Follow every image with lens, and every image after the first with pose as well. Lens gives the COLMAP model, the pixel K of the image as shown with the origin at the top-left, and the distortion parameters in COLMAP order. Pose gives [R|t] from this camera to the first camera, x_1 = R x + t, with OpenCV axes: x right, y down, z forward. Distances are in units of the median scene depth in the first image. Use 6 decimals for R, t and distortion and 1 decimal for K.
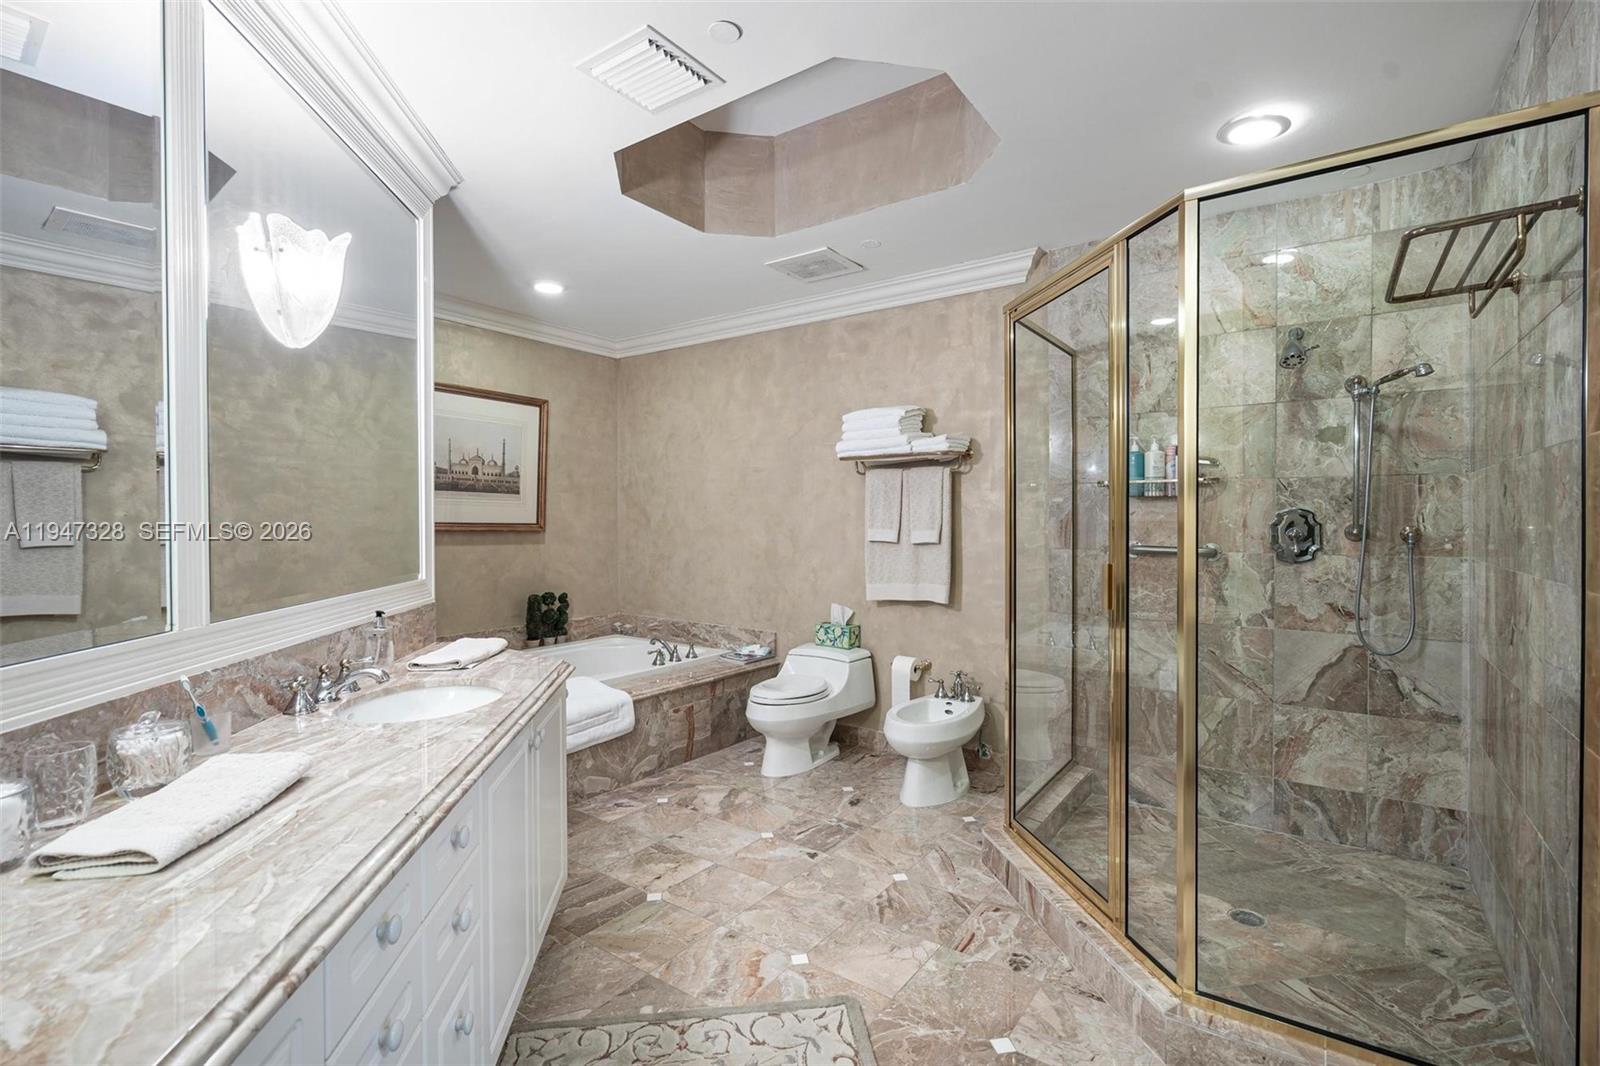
lens RADIAL K [[739.6, 0, 800.0], [0, 739.6, 533.0], [0, 0, 1]] dist [-0.001779, 0.000986]
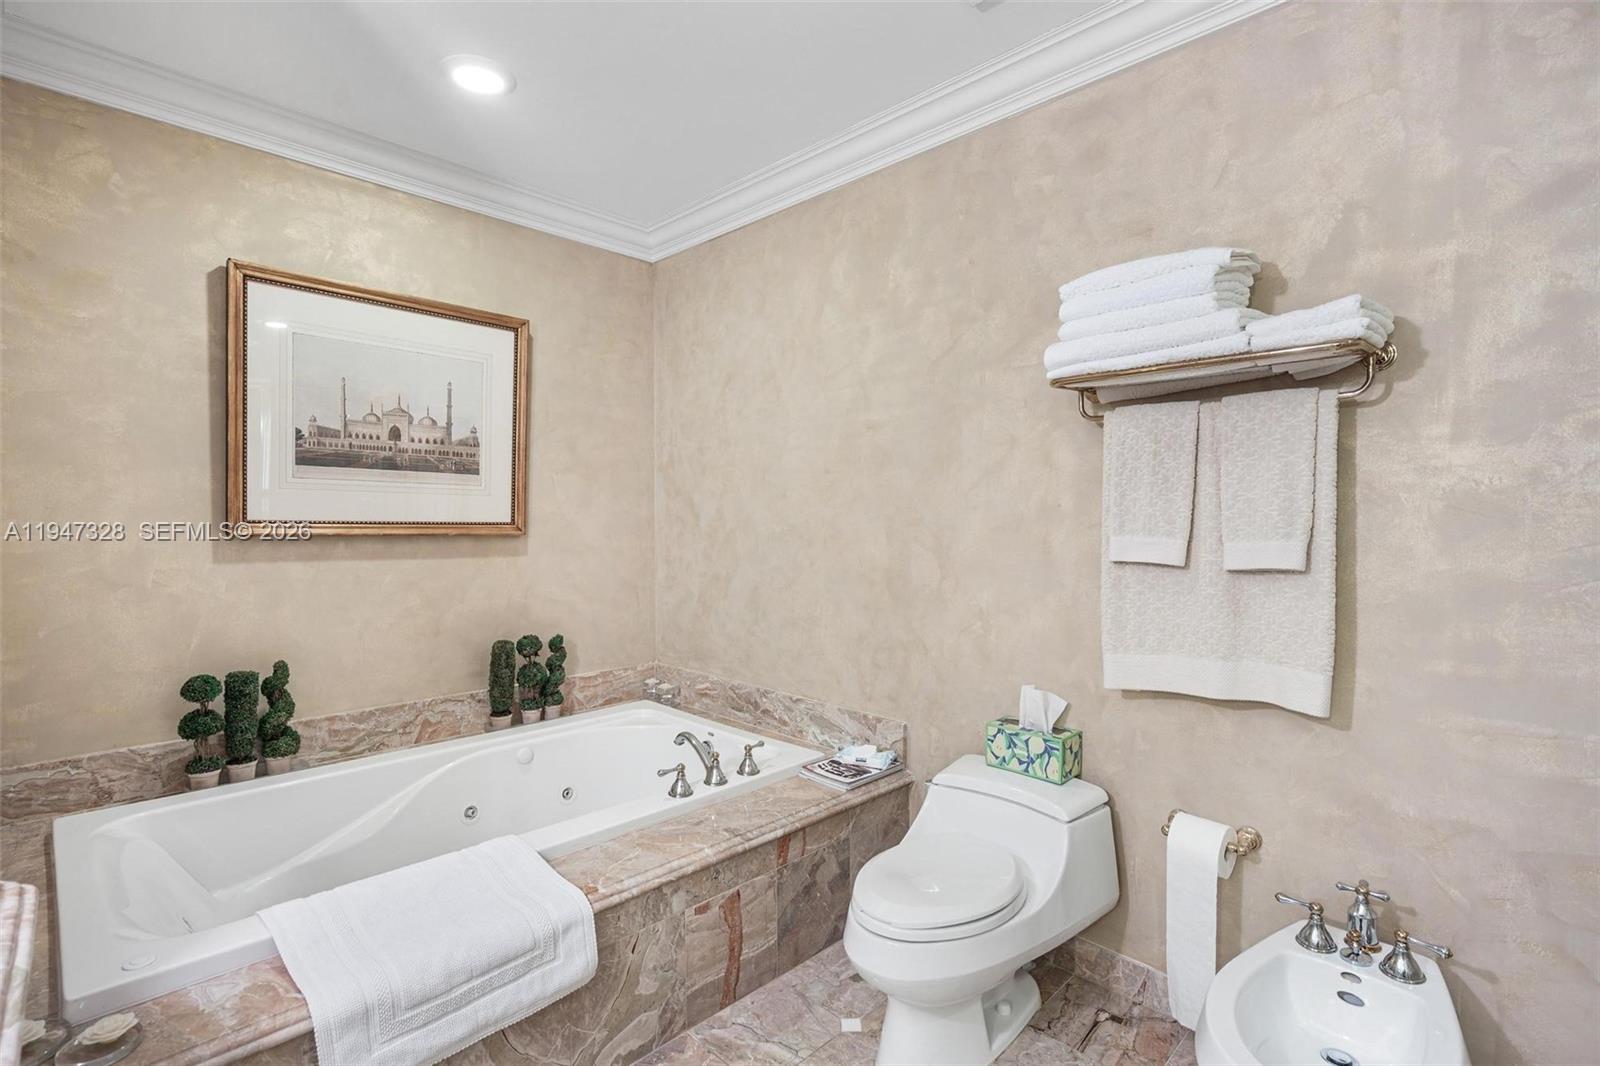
lens RADIAL K [[739.6, 0, 800.0], [0, 739.6, 533.0], [0, 0, 1]] dist [-0.001779, 0.000986]
pose [[0.986910, 0.002605, -0.161251, -0.025547], [-0.002123, 0.999993, 0.003161, -0.008122], [0.161258, -0.002778, 0.986908, 0.519476]]
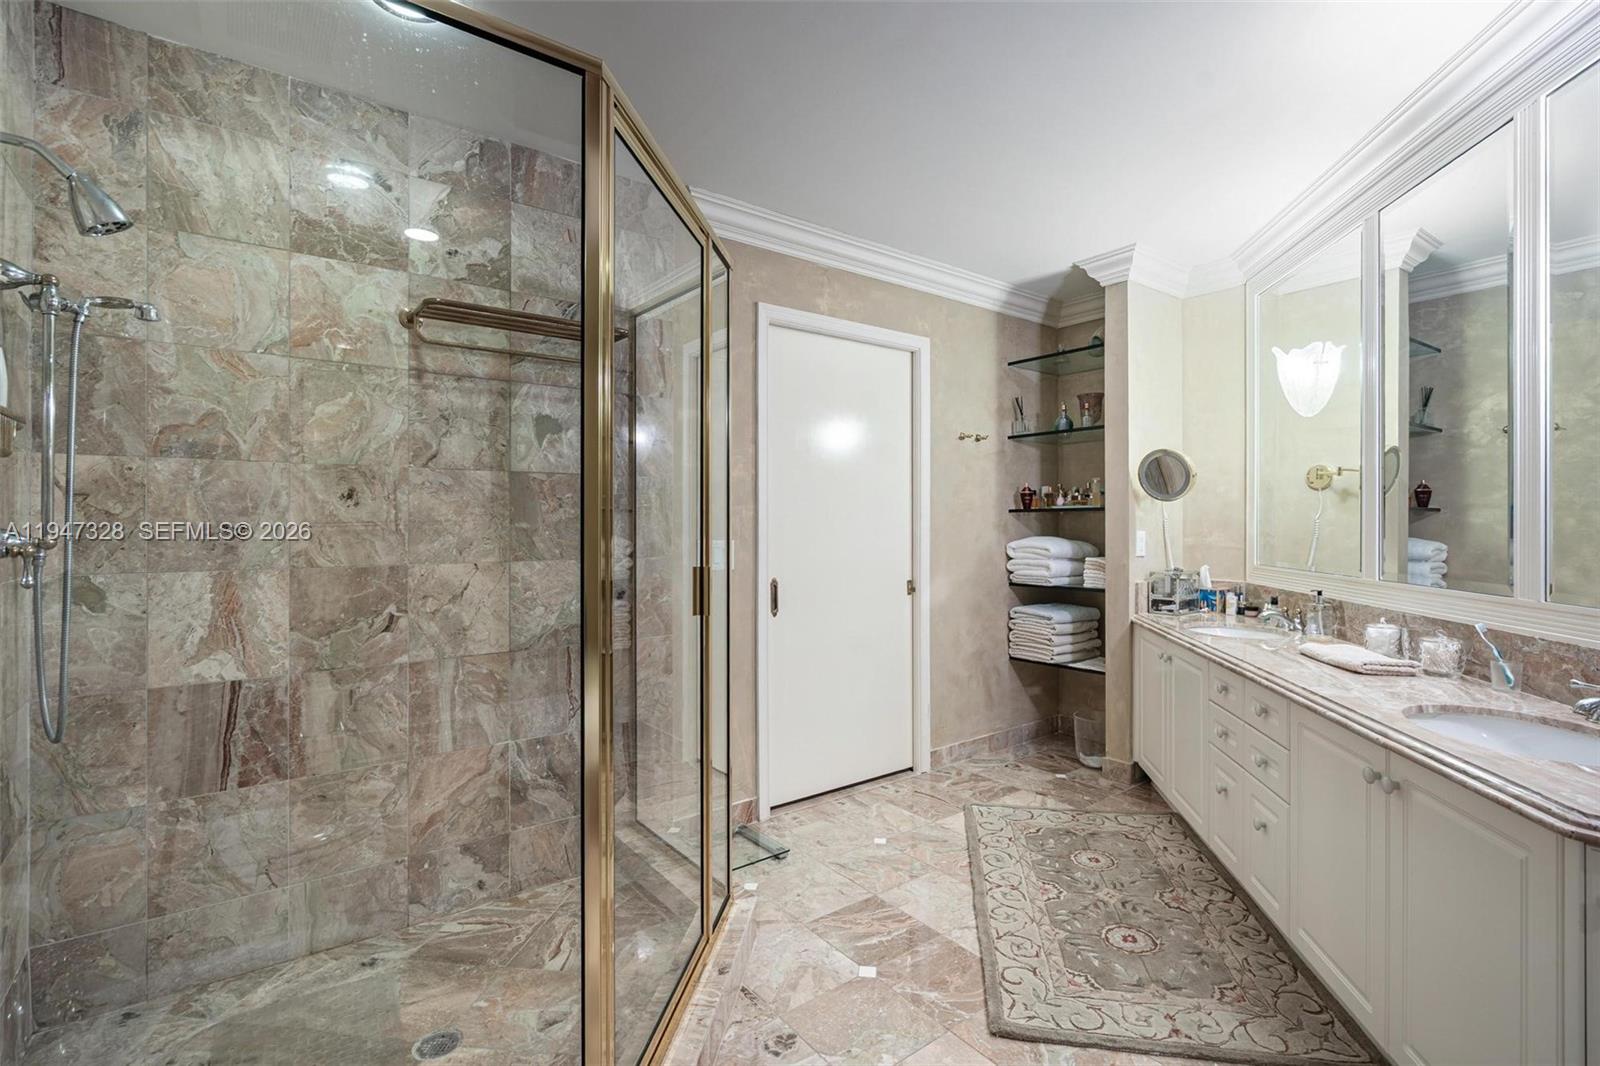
lens RADIAL K [[731.4, 0, 800.0], [0, 731.4, 533.0], [0, 0, 1]] dist [-0.000763, 0.000056]
pose [[-0.954344, -0.003297, 0.298693, 0.016253], [0.007859, 0.999316, 0.036139, -0.019860], [-0.298608, 0.036836, -0.953665, 1.011142]]
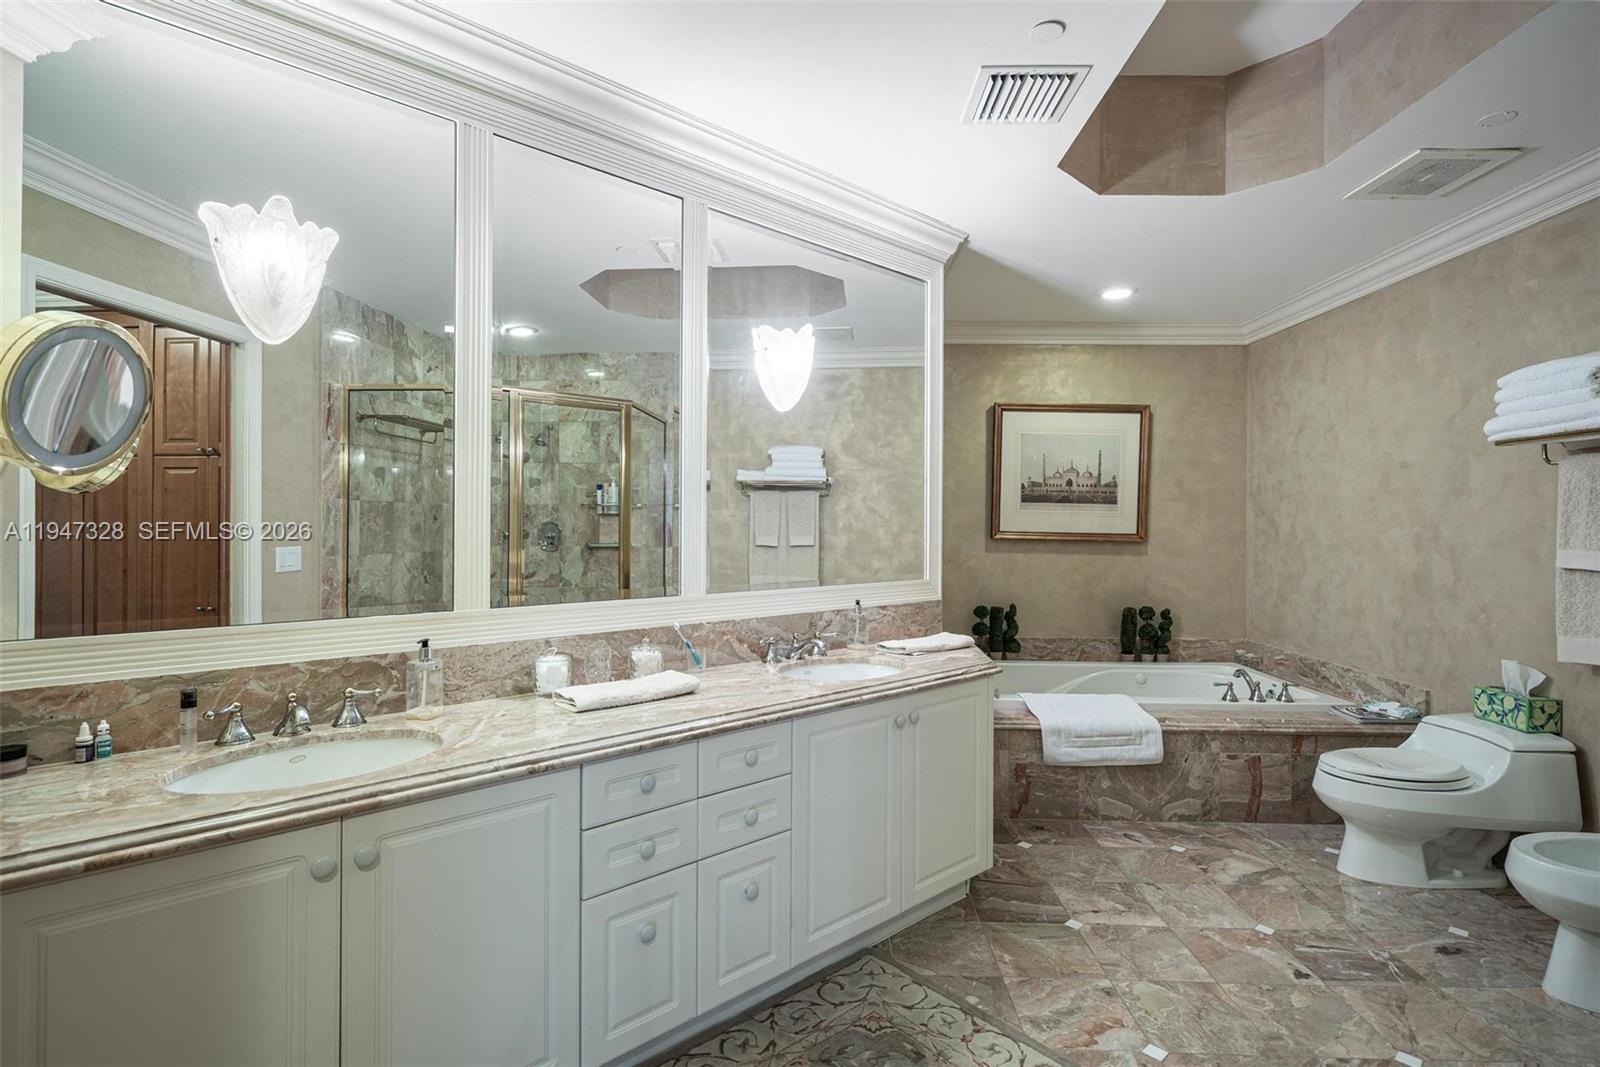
lens RADIAL K [[770.8, 0, 798.5], [0, 770.8, 530.3], [0, 0, 1]] dist [-0.002186, -0.000893]
pose [[0.552040, 0.008179, -0.833777, 0.285886], [-0.020434, 0.999784, -0.003722, -0.005907], [0.833567, 0.019092, 0.552088, 0.090807]]
